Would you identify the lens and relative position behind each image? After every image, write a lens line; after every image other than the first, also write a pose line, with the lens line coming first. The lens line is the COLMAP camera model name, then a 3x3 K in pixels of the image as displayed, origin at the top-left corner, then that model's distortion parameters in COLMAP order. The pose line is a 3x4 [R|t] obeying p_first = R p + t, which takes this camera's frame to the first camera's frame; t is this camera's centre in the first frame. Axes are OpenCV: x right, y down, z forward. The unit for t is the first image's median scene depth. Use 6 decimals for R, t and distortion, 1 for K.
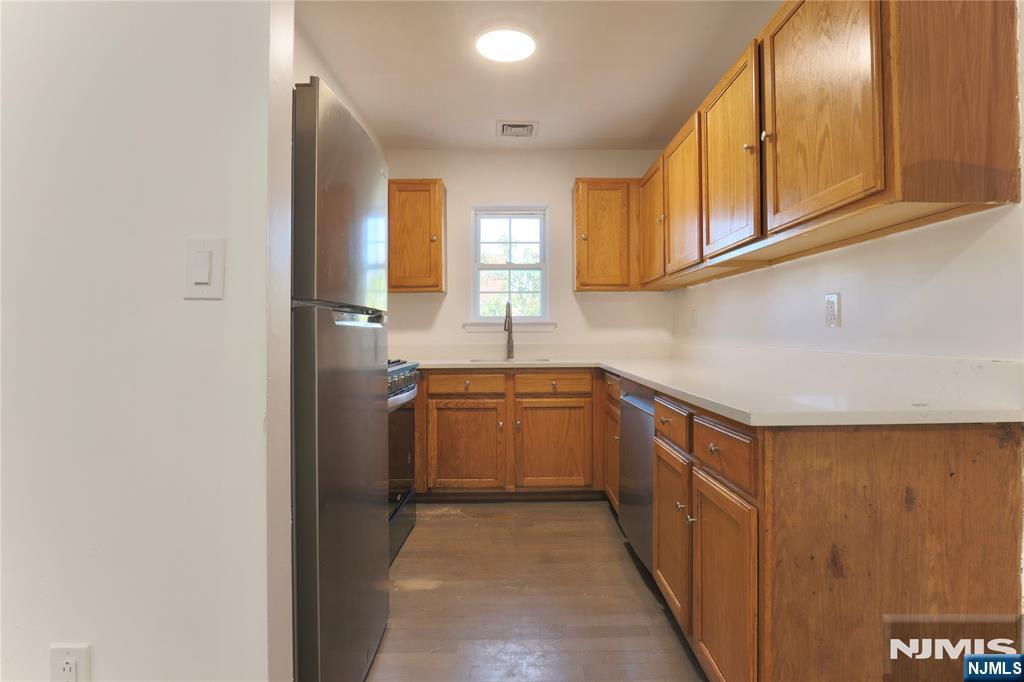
lens RADIAL K [[516.8, 0, 510.1], [0, 516.8, 329.1], [0, 0, 1]] dist [-0.028534, 0.000511]
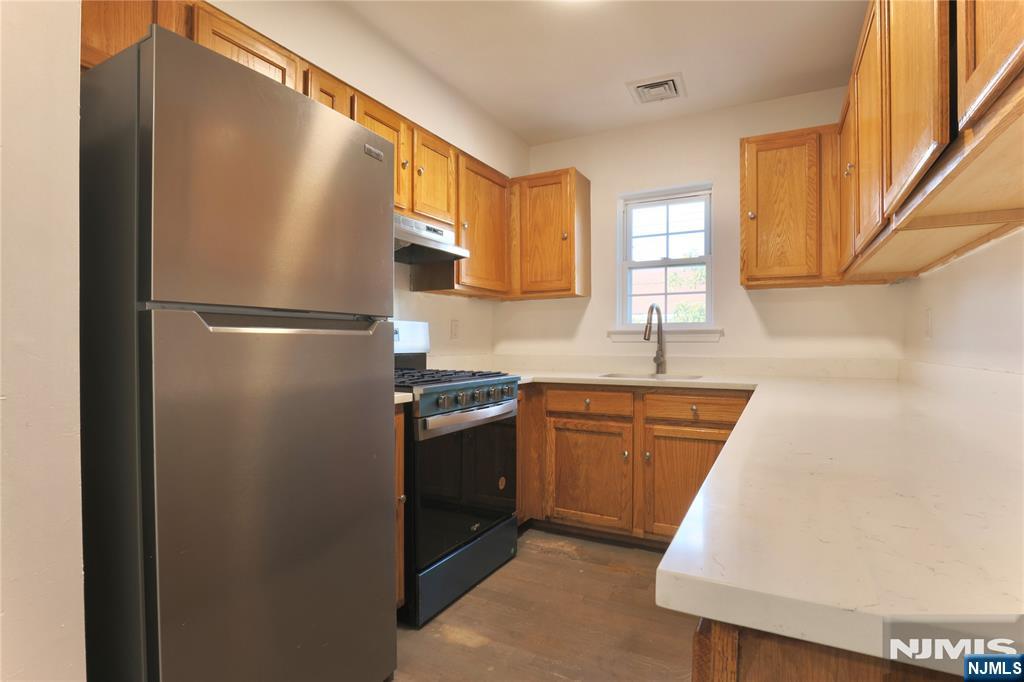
lens RADIAL K [[501.3, 0, 498.2], [0, 501.3, 347.5], [0, 0, 1]] dist [-0.025076, -0.000103]
pose [[0.884061, 0.009698, -0.467270, 0.169572], [-0.000770, 0.999814, 0.019294, -0.000219], [0.467370, -0.016697, 0.883904, 0.199316]]
